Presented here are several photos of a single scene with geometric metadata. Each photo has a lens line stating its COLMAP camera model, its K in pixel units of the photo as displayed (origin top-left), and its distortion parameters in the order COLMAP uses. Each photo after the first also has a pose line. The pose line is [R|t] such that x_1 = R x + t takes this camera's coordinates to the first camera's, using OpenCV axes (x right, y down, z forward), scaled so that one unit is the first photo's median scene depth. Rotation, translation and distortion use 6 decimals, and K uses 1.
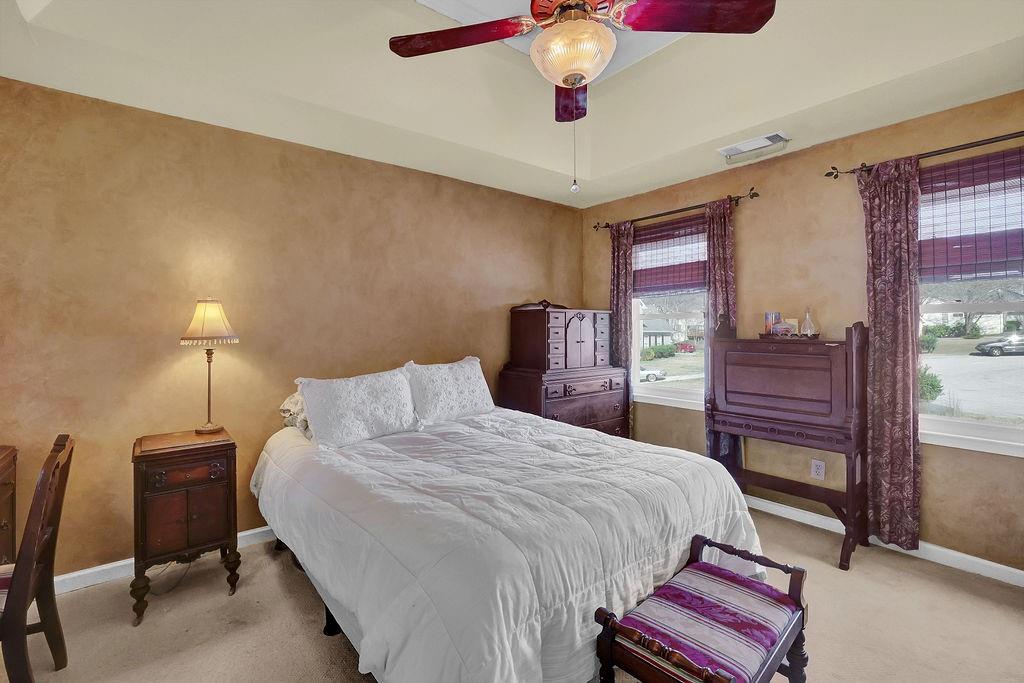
lens RADIAL K [[459.1, 0, 512.0], [0, 459.1, 341.5], [0, 0, 1]] dist [-0.003032, -0.000024]
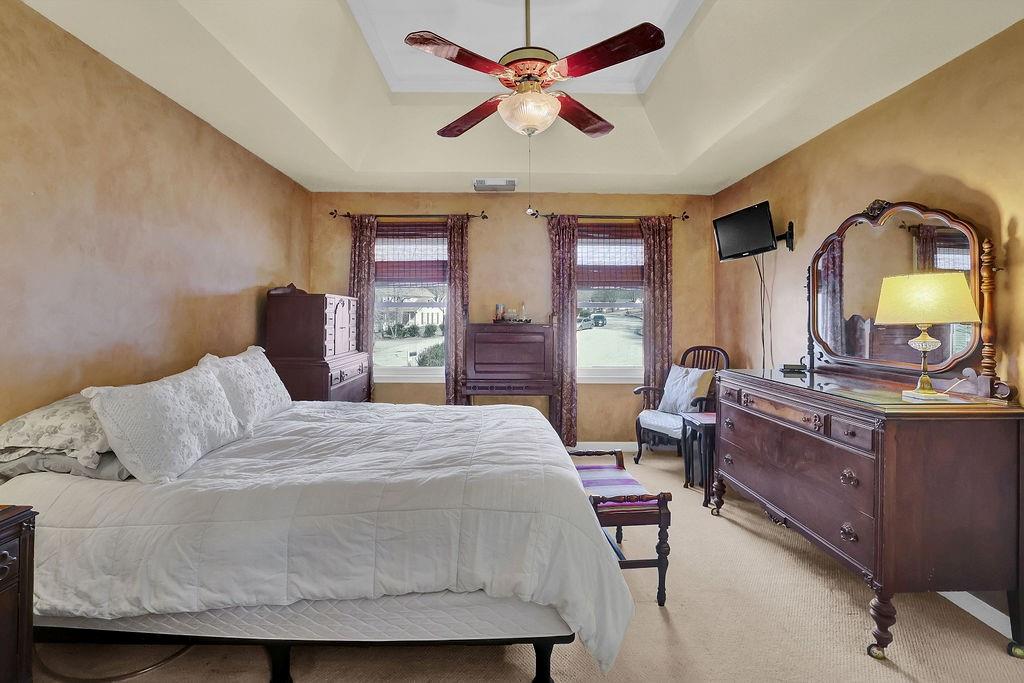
lens RADIAL K [[451.5, 0, 508.8], [0, 451.5, 329.8], [0, 0, 1]] dist [-0.049731, 0.023487]
pose [[0.616631, -0.017147, 0.787066, -0.450141], [0.016436, 0.999825, 0.008905, 0.002435], [-0.787081, 0.007445, 0.616805, 0.121748]]
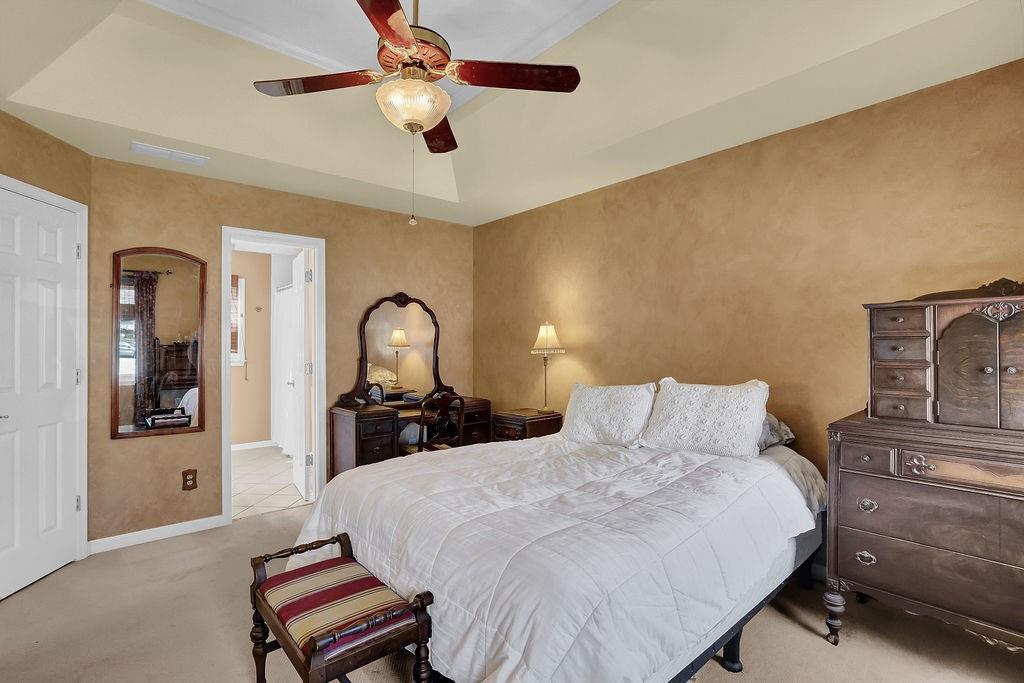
lens RADIAL K [[489.1, 0, 512.0], [0, 489.1, 341.5], [0, 0, 1]] dist [-0.000249, 0.000212]
pose [[0.052140, -0.002244, -0.998637, 0.650492], [-0.026732, 0.999636, -0.003642, -0.015681], [0.998282, 0.026885, 0.052061, 0.578316]]
